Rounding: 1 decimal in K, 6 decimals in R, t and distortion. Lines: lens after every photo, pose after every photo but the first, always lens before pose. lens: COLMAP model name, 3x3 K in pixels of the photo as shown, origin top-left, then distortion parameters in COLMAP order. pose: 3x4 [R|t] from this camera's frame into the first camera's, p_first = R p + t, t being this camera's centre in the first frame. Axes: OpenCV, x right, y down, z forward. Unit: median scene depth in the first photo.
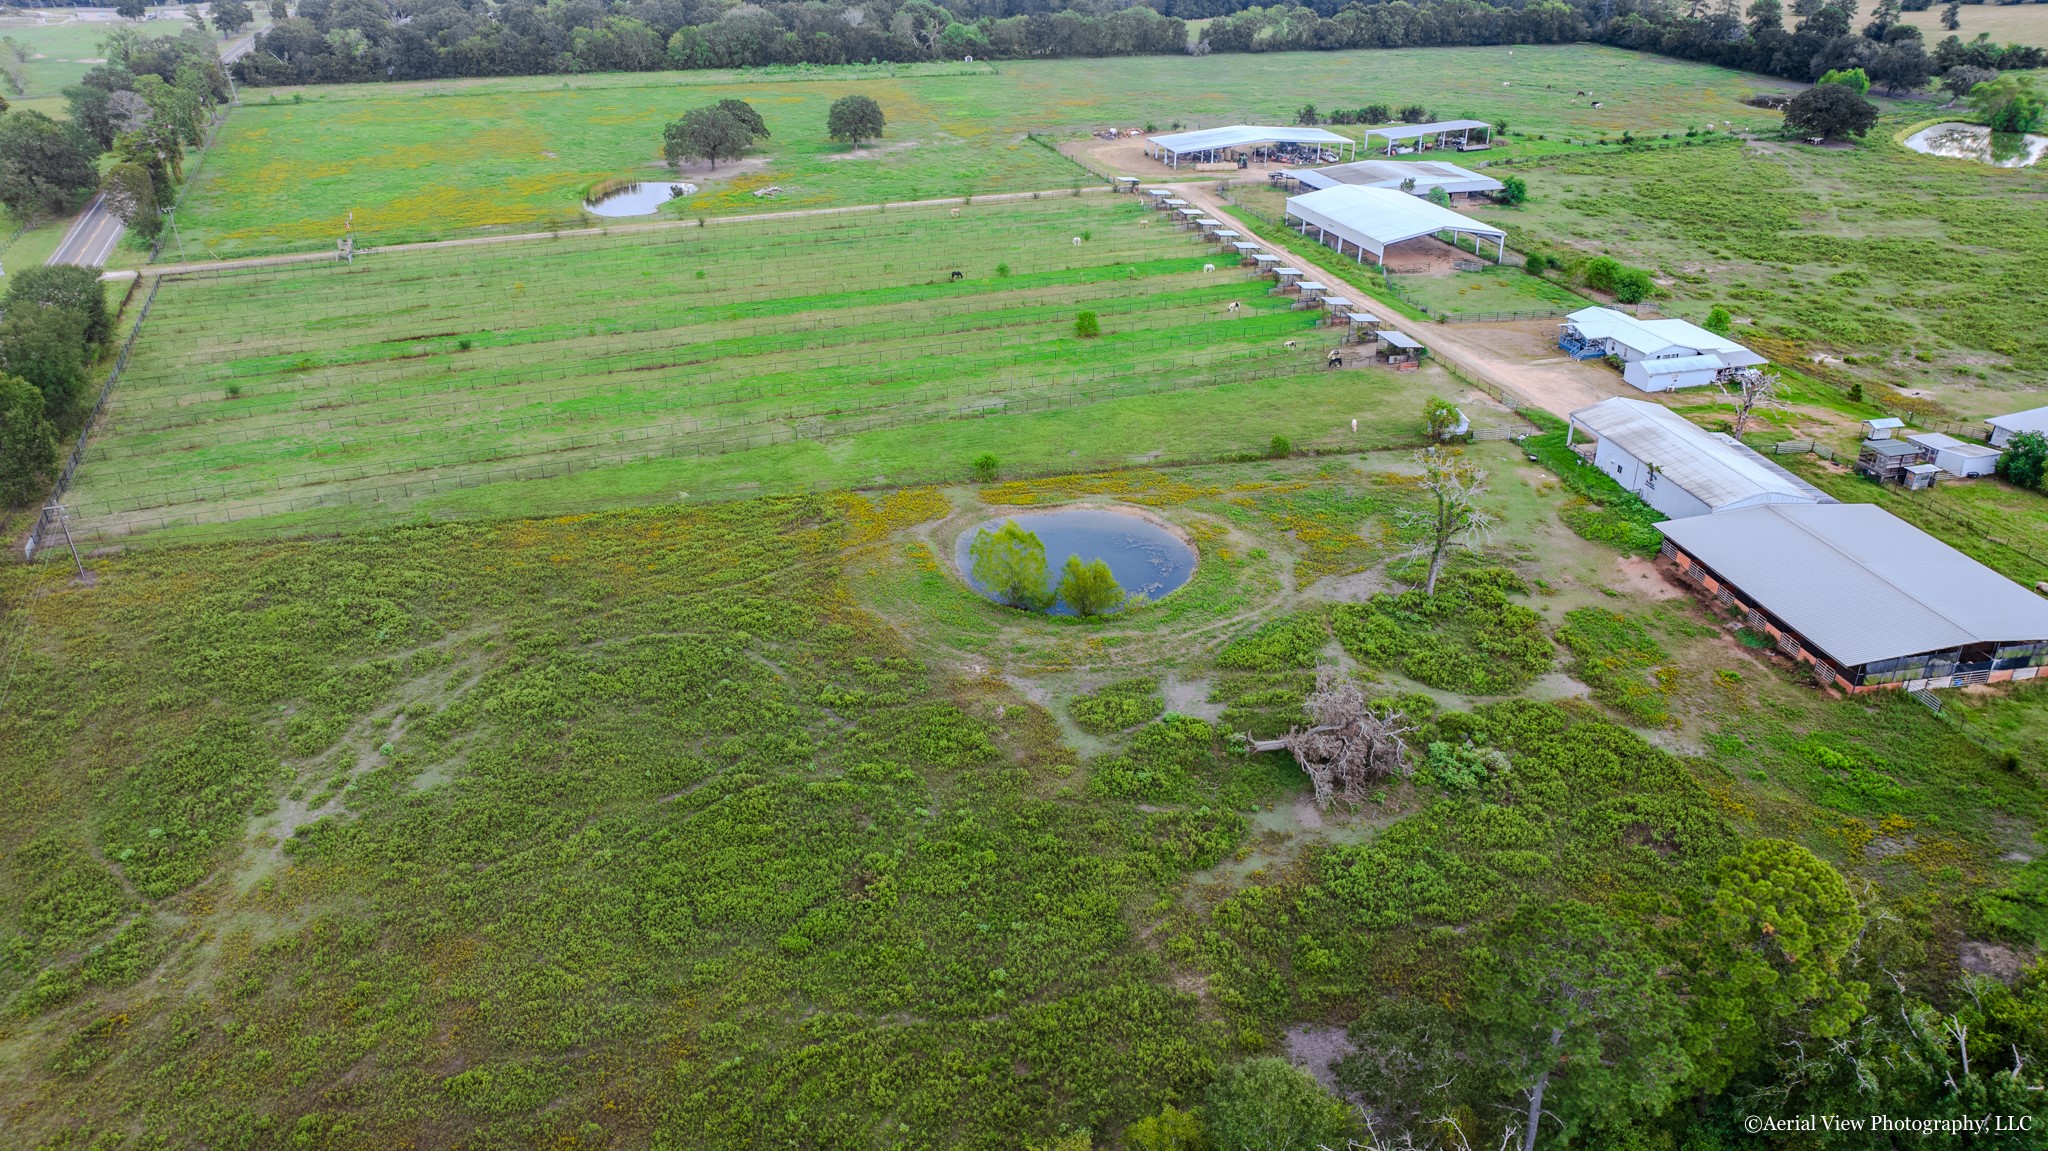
lens RADIAL K [[1434.5, 0, 1020.3], [0, 1434.5, 583.0], [0, 0, 1]] dist [-0.038667, 0.042077]
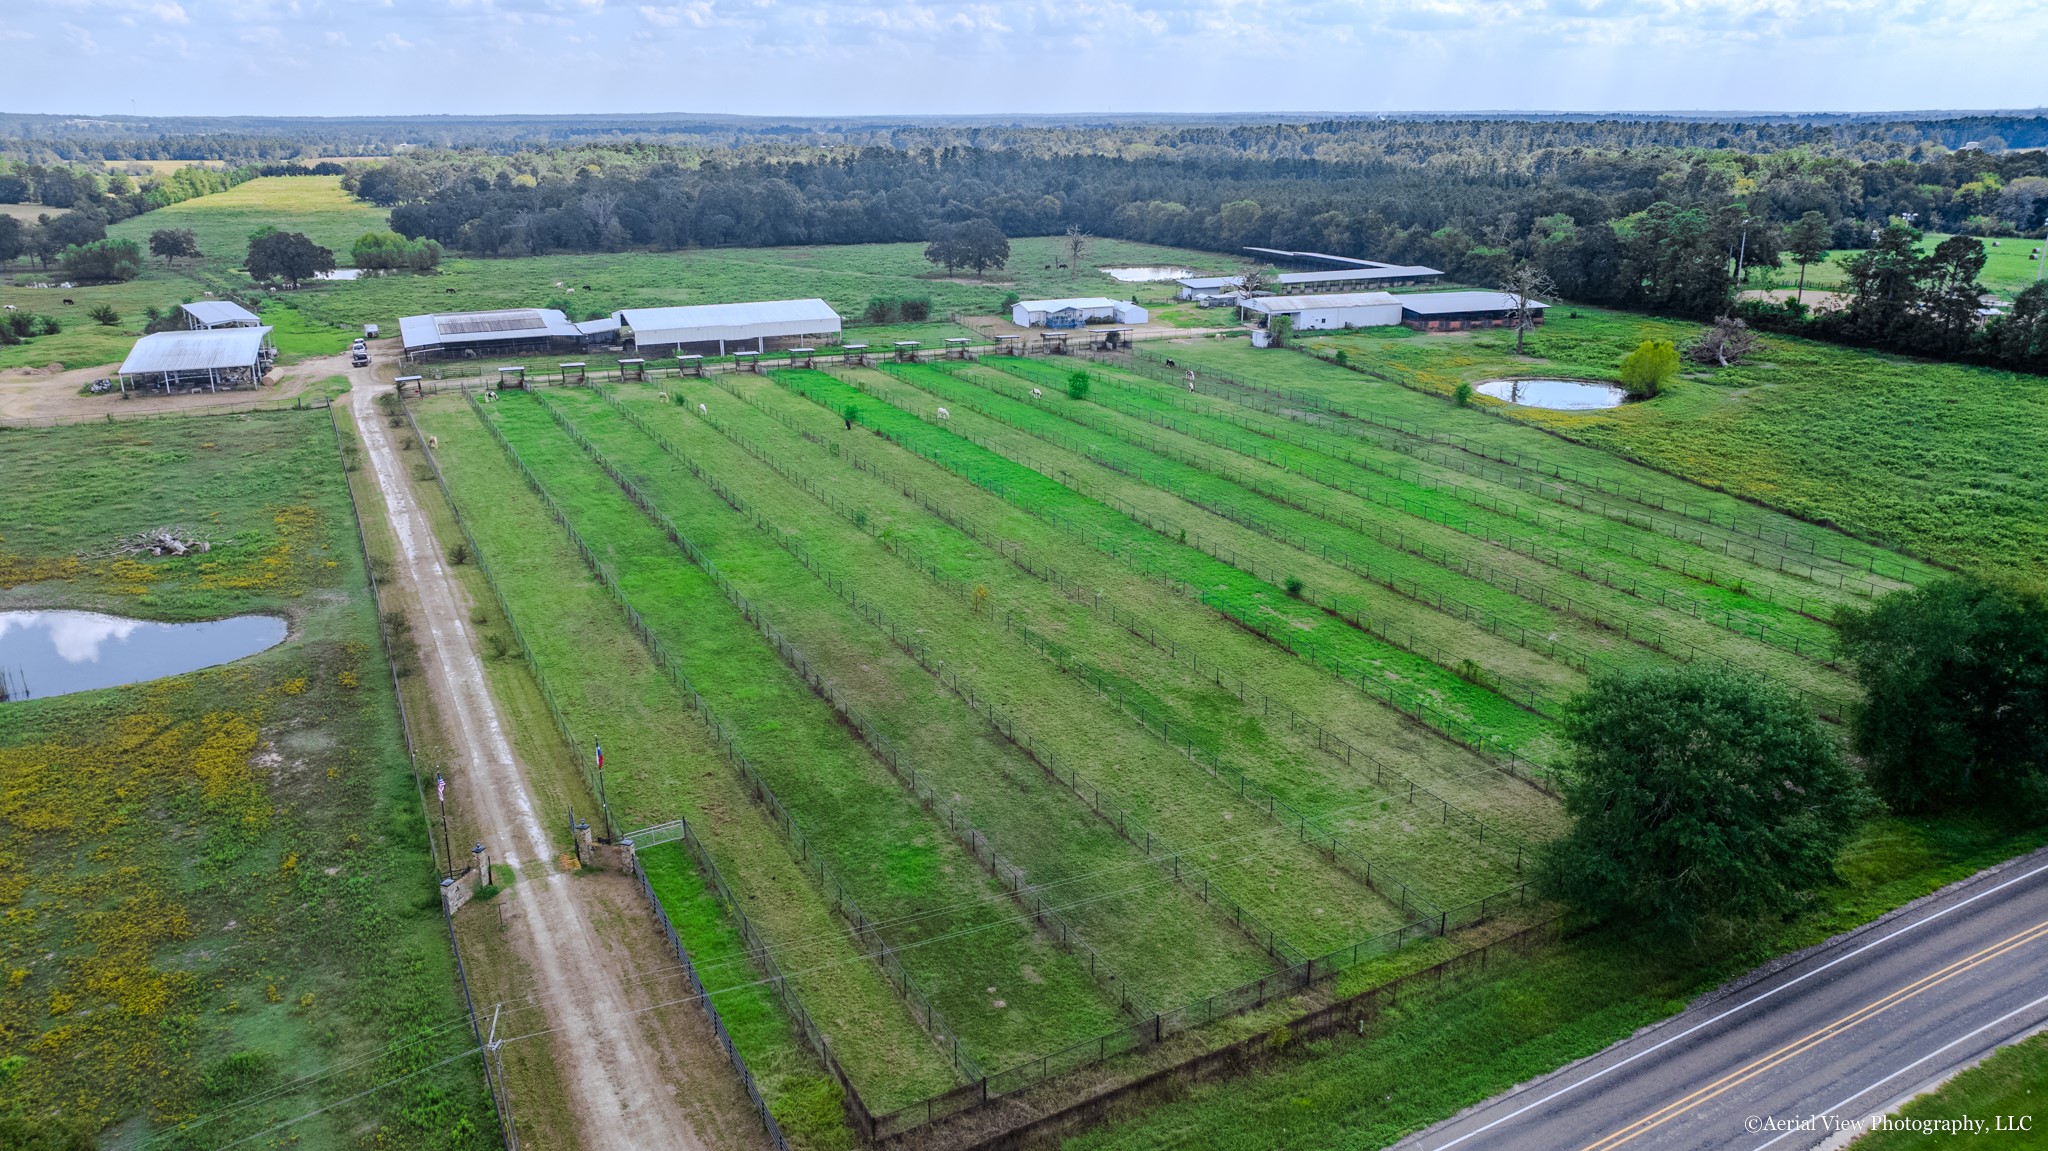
lens RADIAL K [[1434.5, 0, 1024.2], [0, 1434.5, 586.3], [0, 0, 1]] dist [-0.038667, 0.042077]
pose [[-0.136578, -0.308373, 0.941410, -1.091825], [0.453084, 0.825648, 0.336186, -0.488775], [-0.880944, 0.472453, 0.026954, 1.250445]]
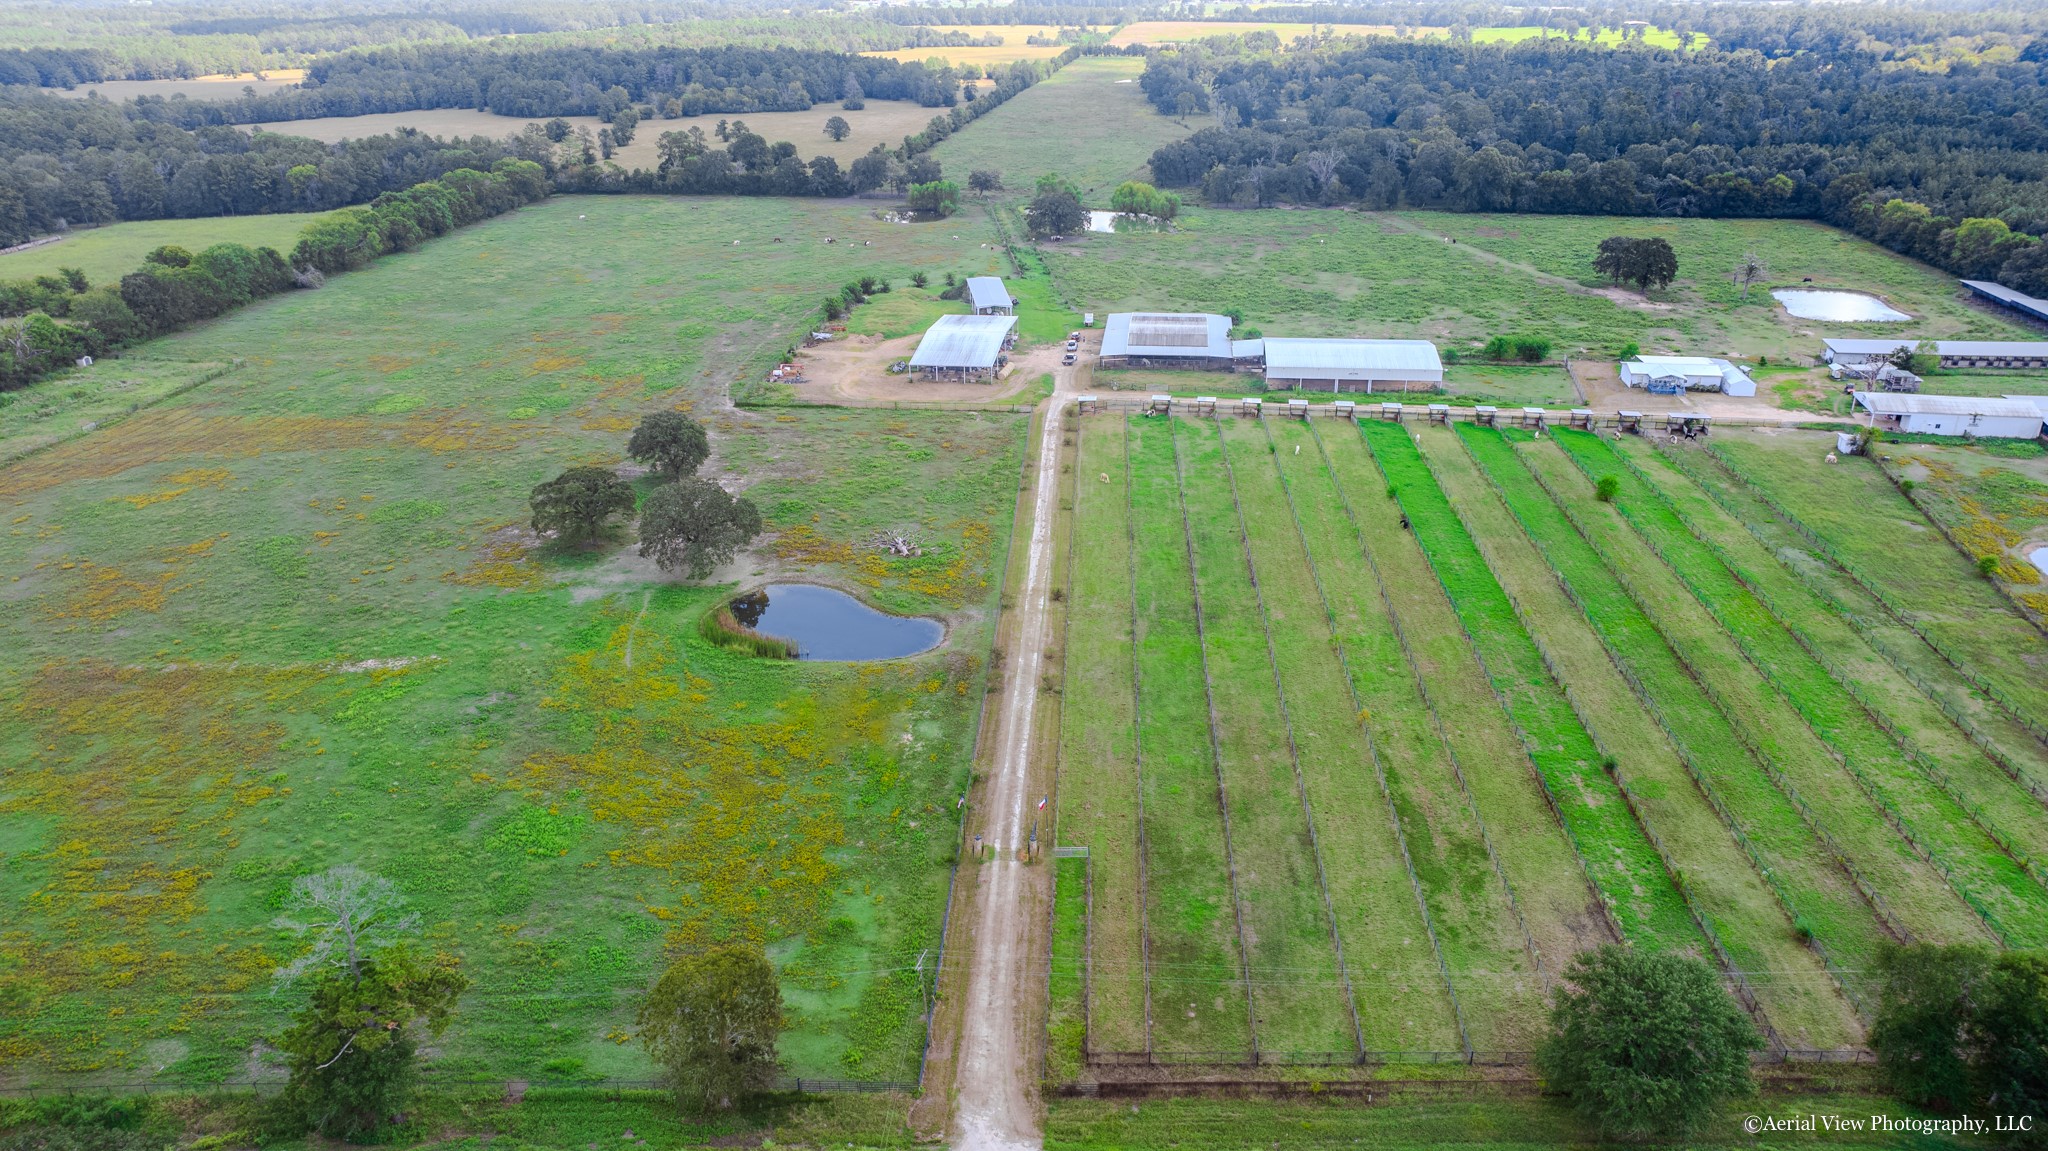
lens RADIAL K [[1434.5, 0, 1028.3], [0, 1434.5, 563.0], [0, 0, 1]] dist [-0.038667, 0.042077]
pose [[0.378385, -0.367003, 0.849784, -1.310814], [0.425348, 0.884316, 0.192522, -0.636403], [-0.822134, 0.288607, 0.490716, 0.975034]]
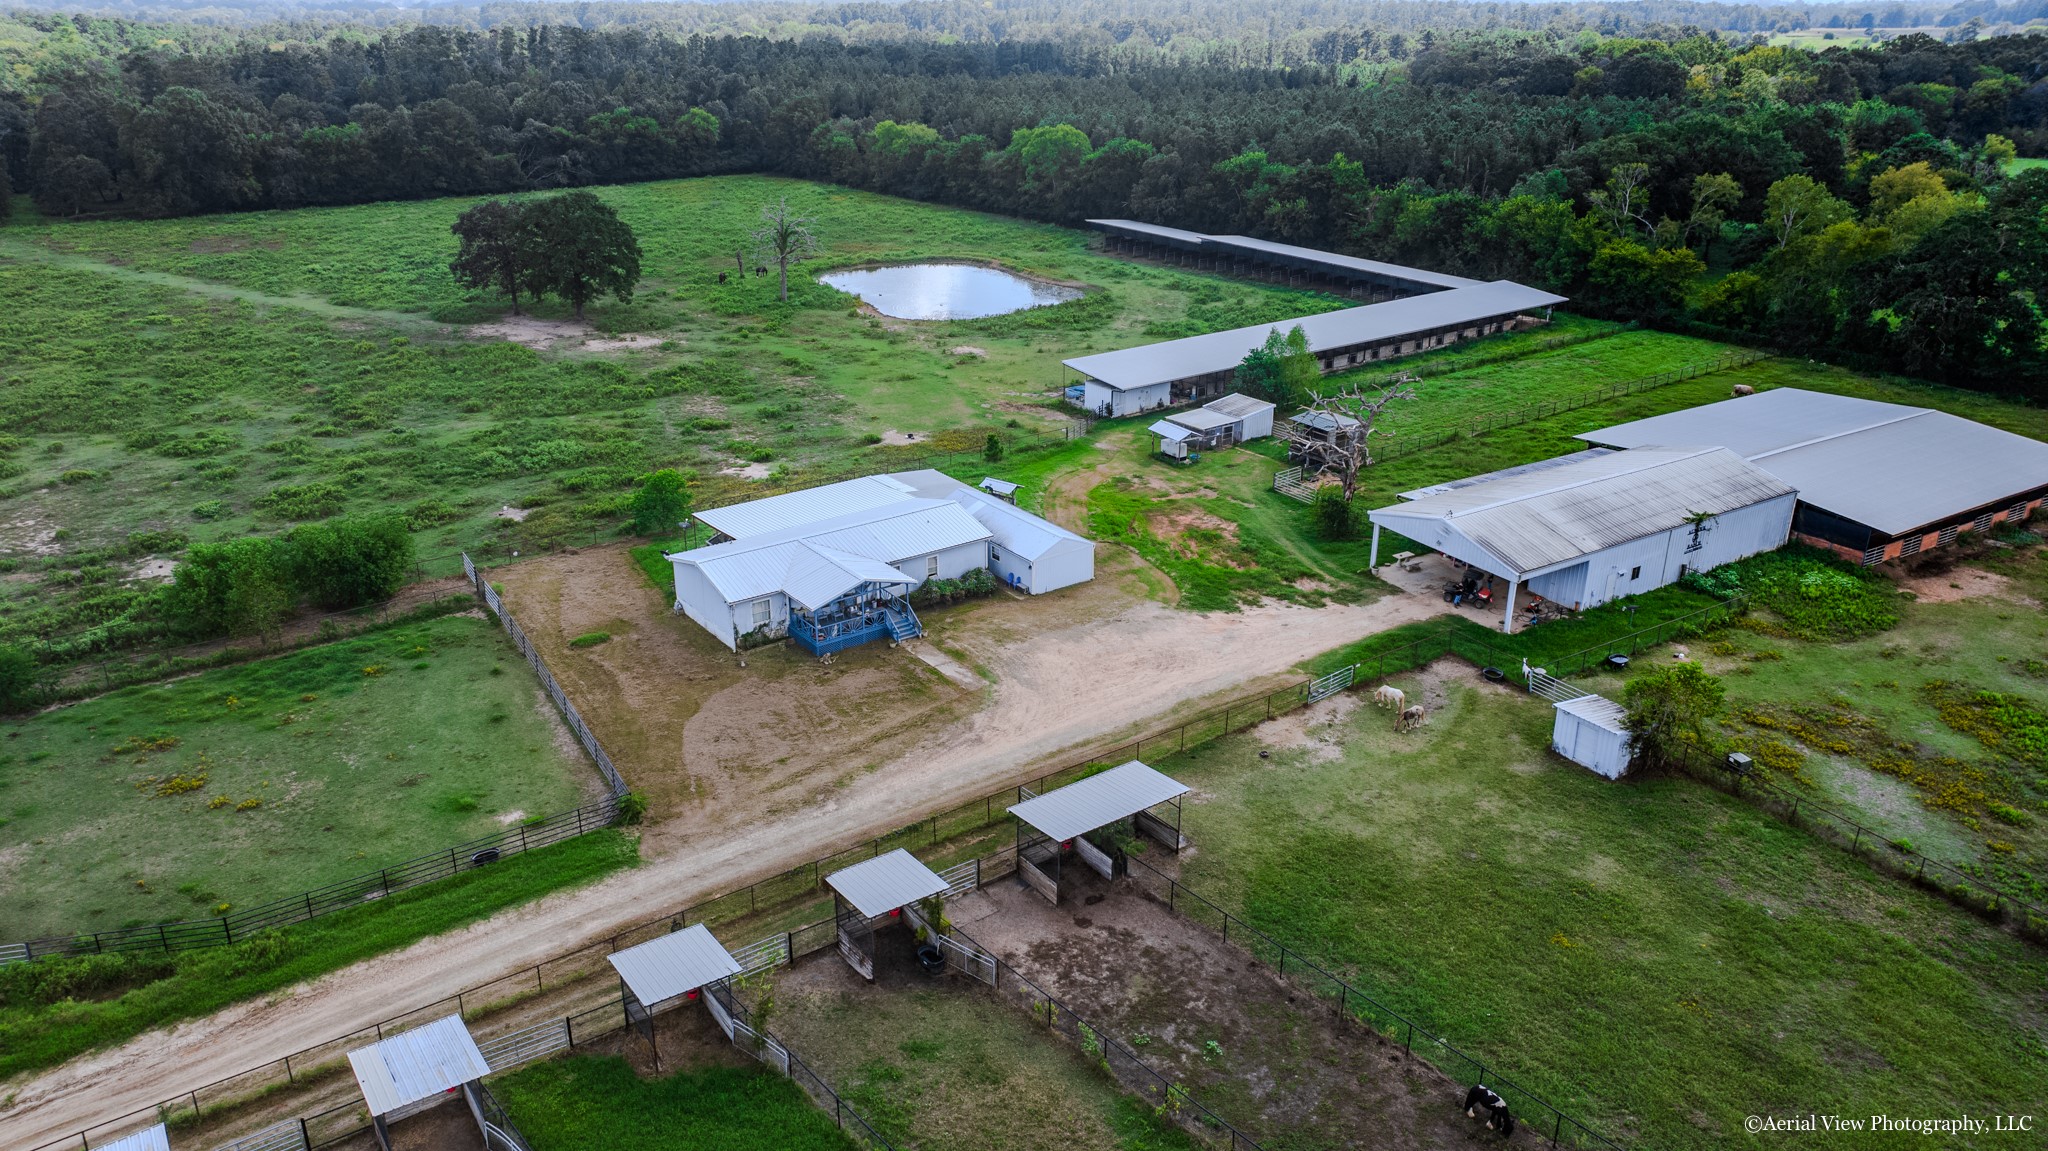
lens RADIAL K [[1434.5, 0, 1023.7], [0, 1434.5, 557.2], [0, 0, 1]] dist [-0.038667, 0.042077]
pose [[-0.371525, -0.342660, 0.862875, 0.019141], [0.416345, 0.769216, 0.484731, -0.407270], [-0.829835, 0.539343, -0.143118, 1.127962]]
